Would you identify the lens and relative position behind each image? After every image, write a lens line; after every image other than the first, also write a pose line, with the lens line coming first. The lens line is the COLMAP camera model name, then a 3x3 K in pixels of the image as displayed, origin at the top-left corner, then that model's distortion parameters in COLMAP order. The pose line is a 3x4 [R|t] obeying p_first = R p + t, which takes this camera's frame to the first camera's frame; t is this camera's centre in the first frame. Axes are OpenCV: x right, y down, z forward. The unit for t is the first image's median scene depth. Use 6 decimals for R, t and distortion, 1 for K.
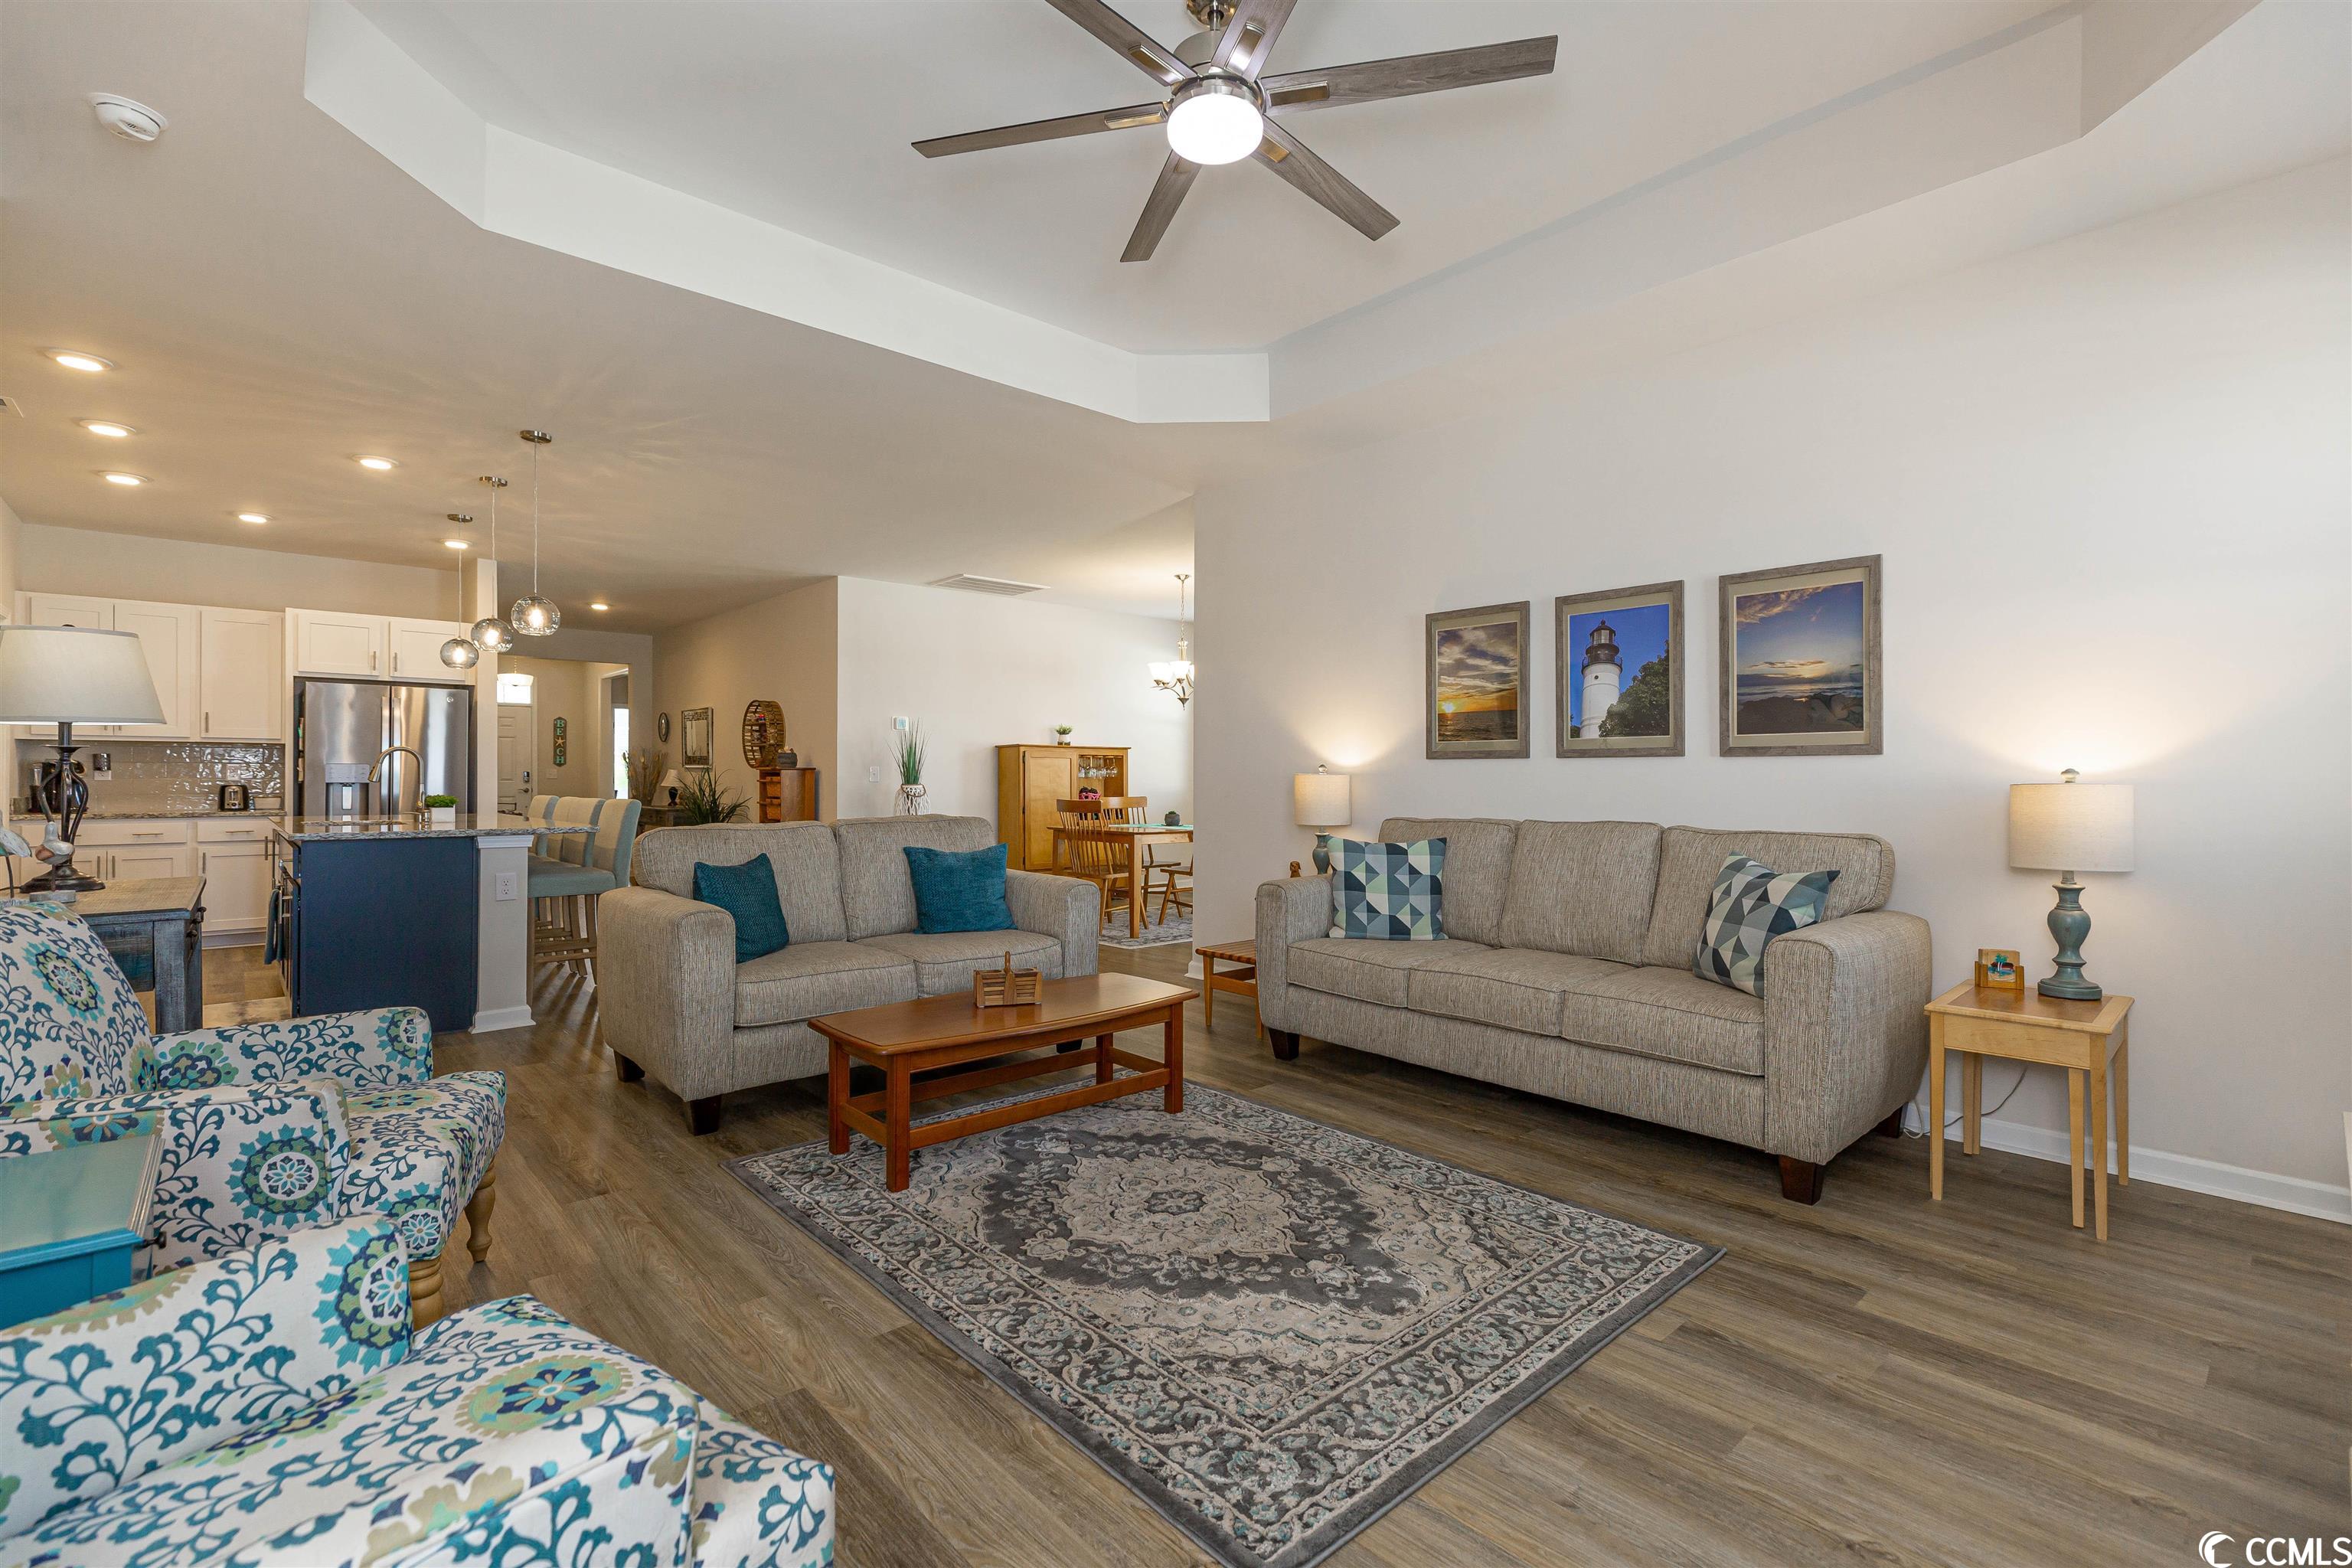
lens RADIAL K [[1058.4, 0, 1156.9], [0, 1058.4, 774.8], [0, 0, 1]] dist [0.001758, -0.000743]
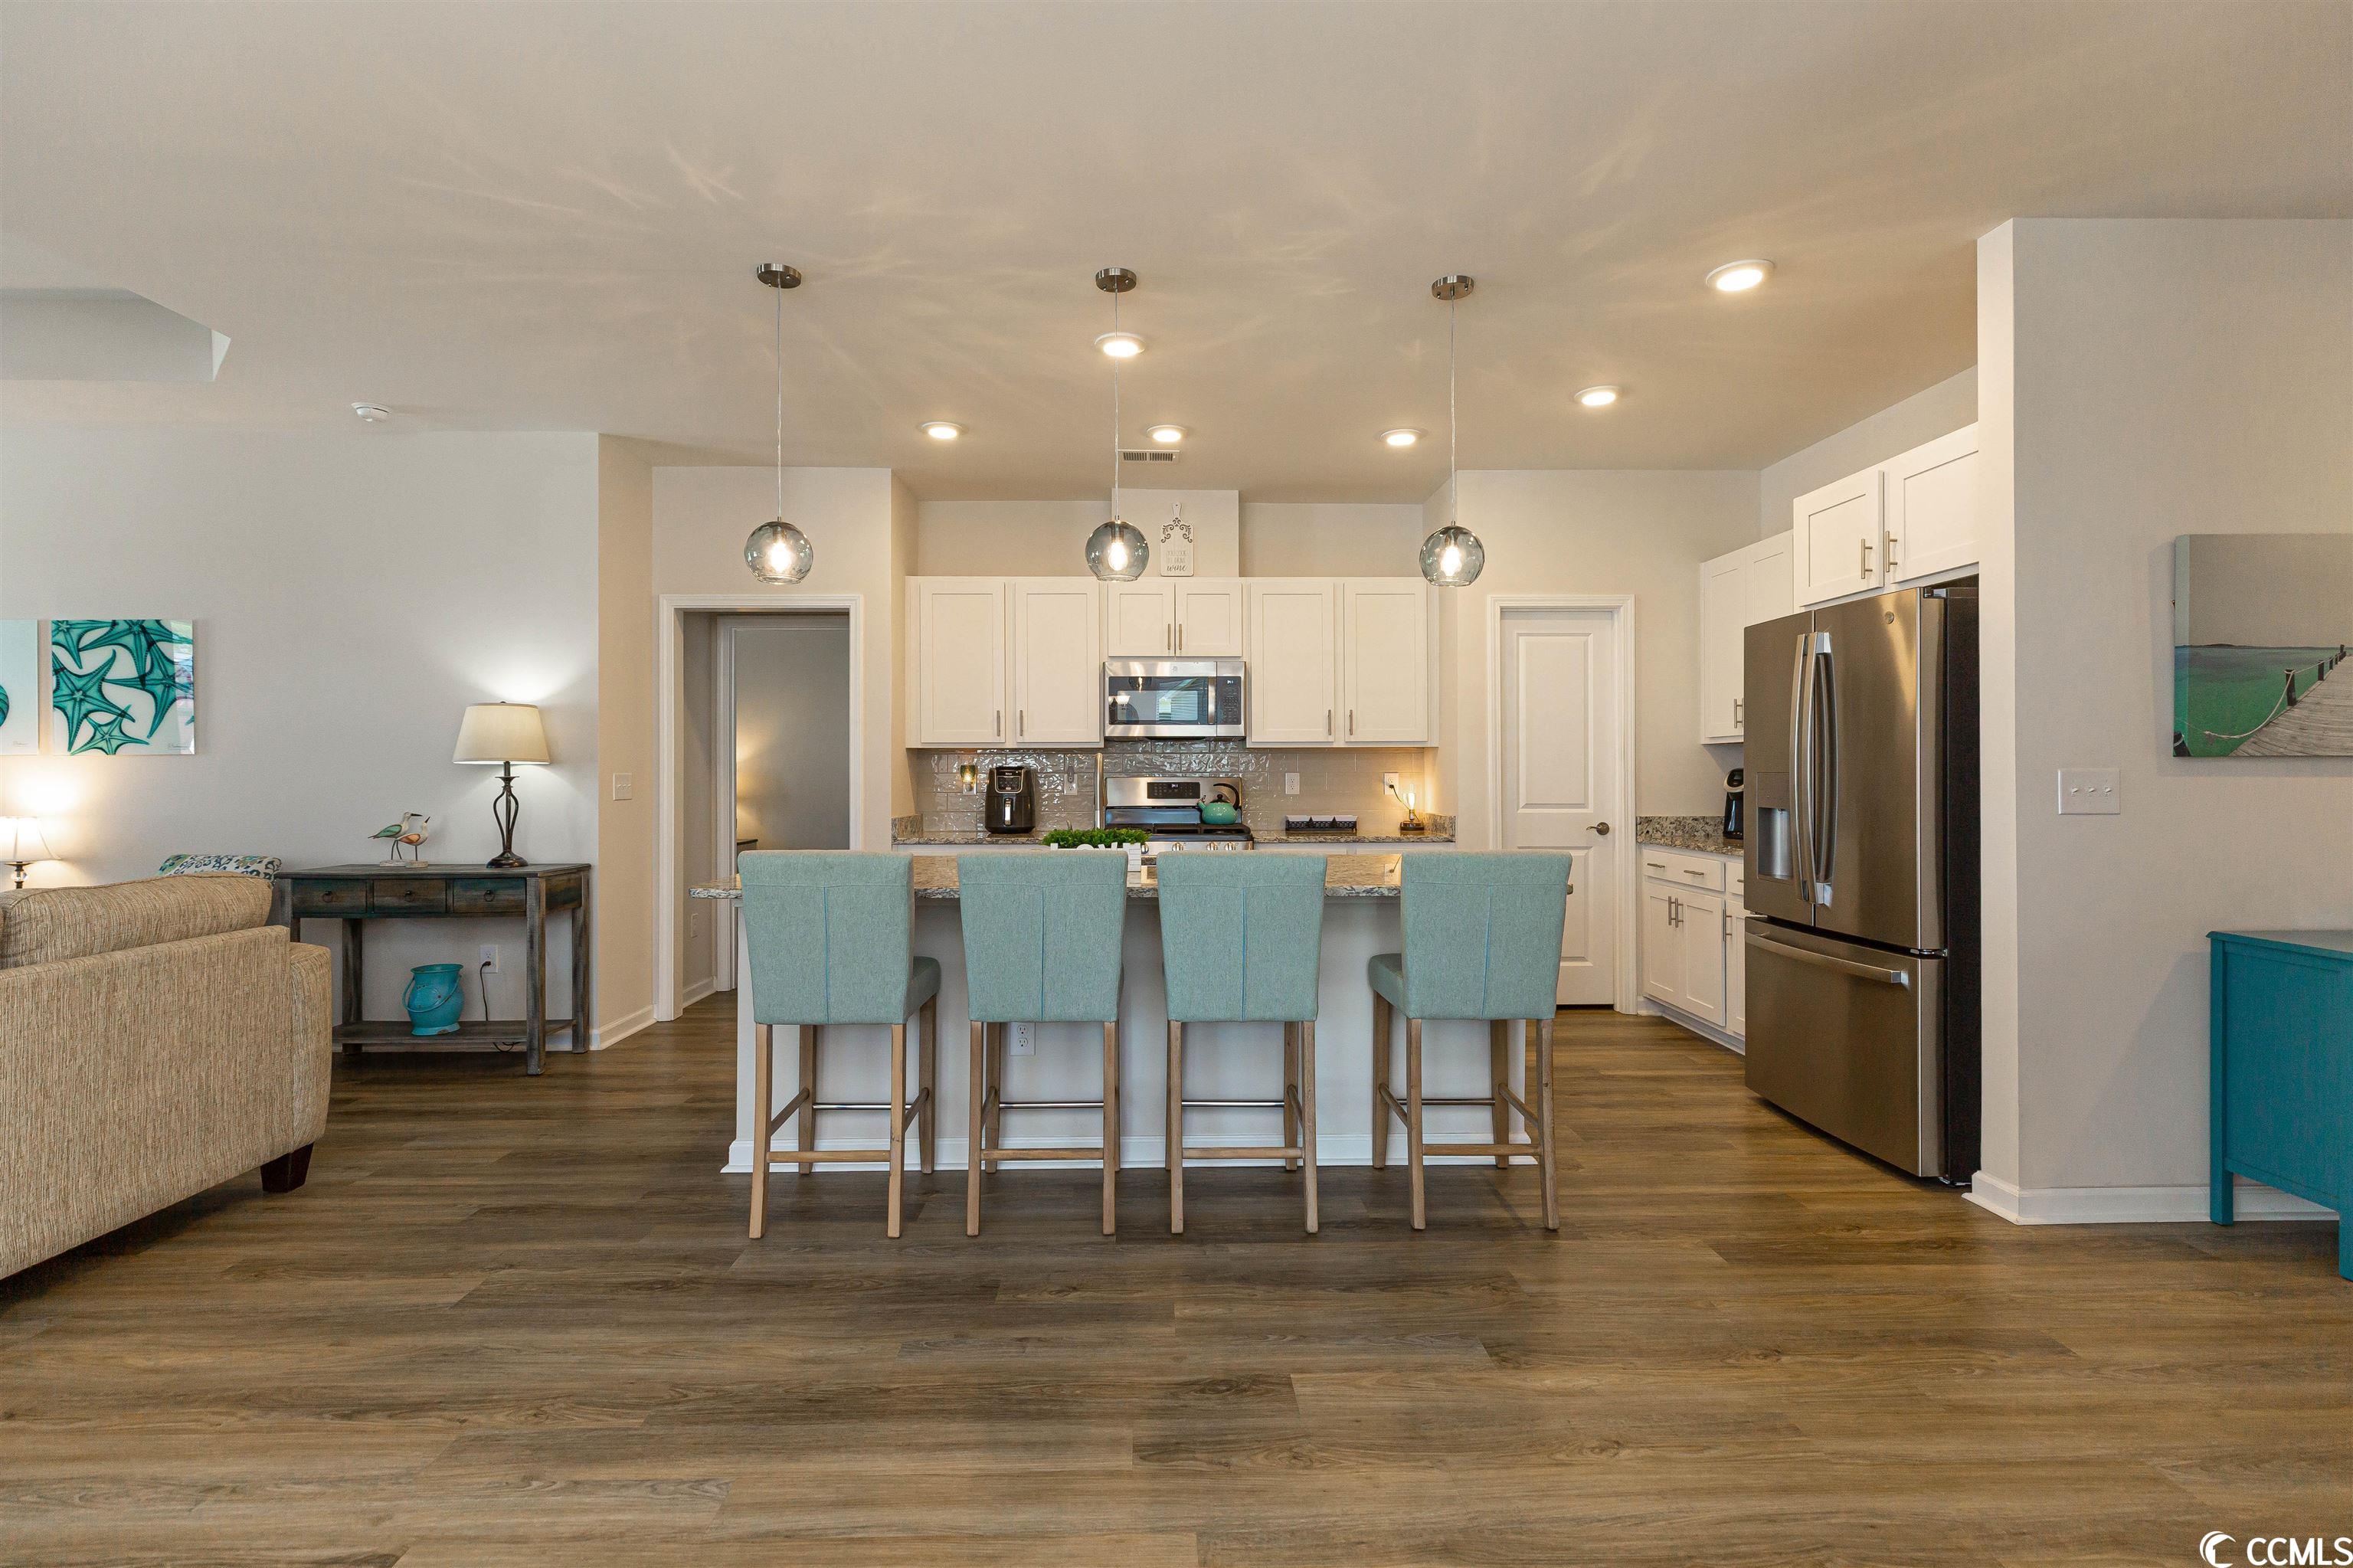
lens RADIAL K [[1058.9, 0, 1178.1], [0, 1058.9, 770.6], [0, 0, 1]] dist [0.001758, -0.000743]
pose [[-0.634644, -0.002973, -0.772799, -0.185679], [0.002851, 0.999977, -0.006189, -0.009878], [0.772799, -0.006131, -0.634621, 1.214195]]
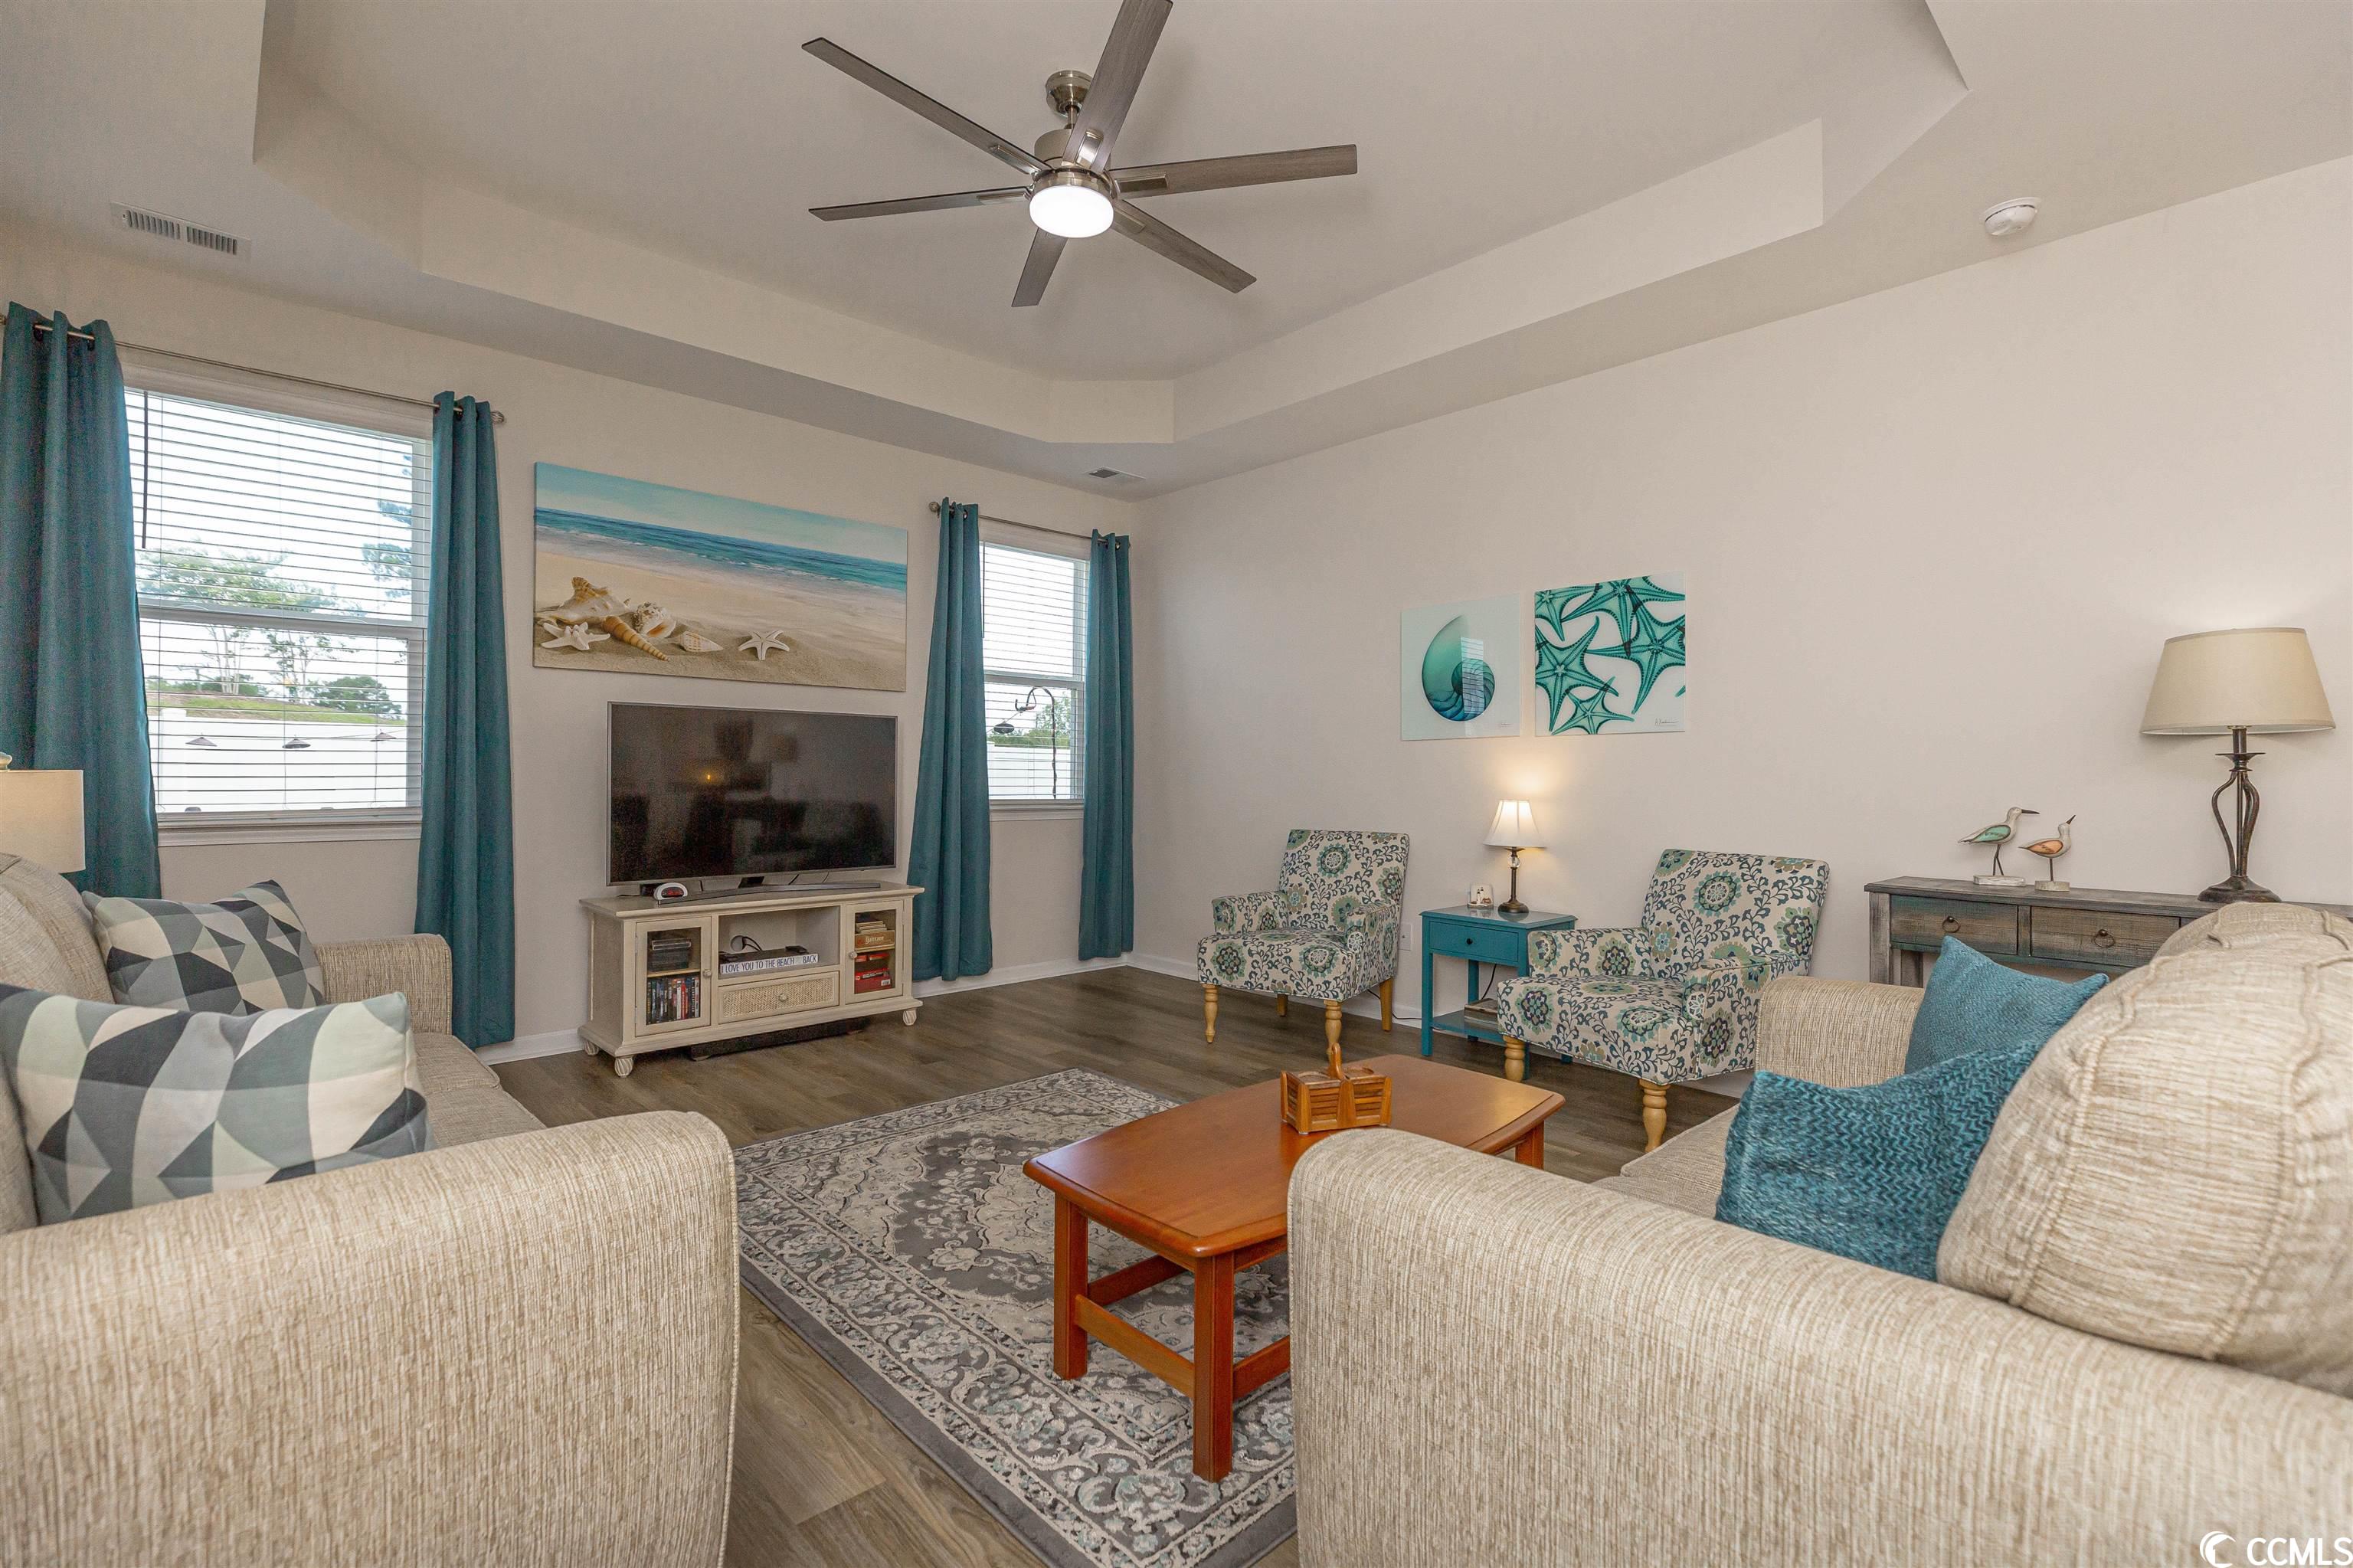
lens RADIAL K [[1058.9, 0, 1178.9], [0, 1058.9, 773.4], [0, 0, 1]] dist [0.001758, -0.000743]
pose [[-0.999517, -0.010985, -0.029065, -0.013613], [-0.010851, 0.999930, -0.004745, 0.002726], [0.029116, -0.004427, -0.999566, 0.844159]]
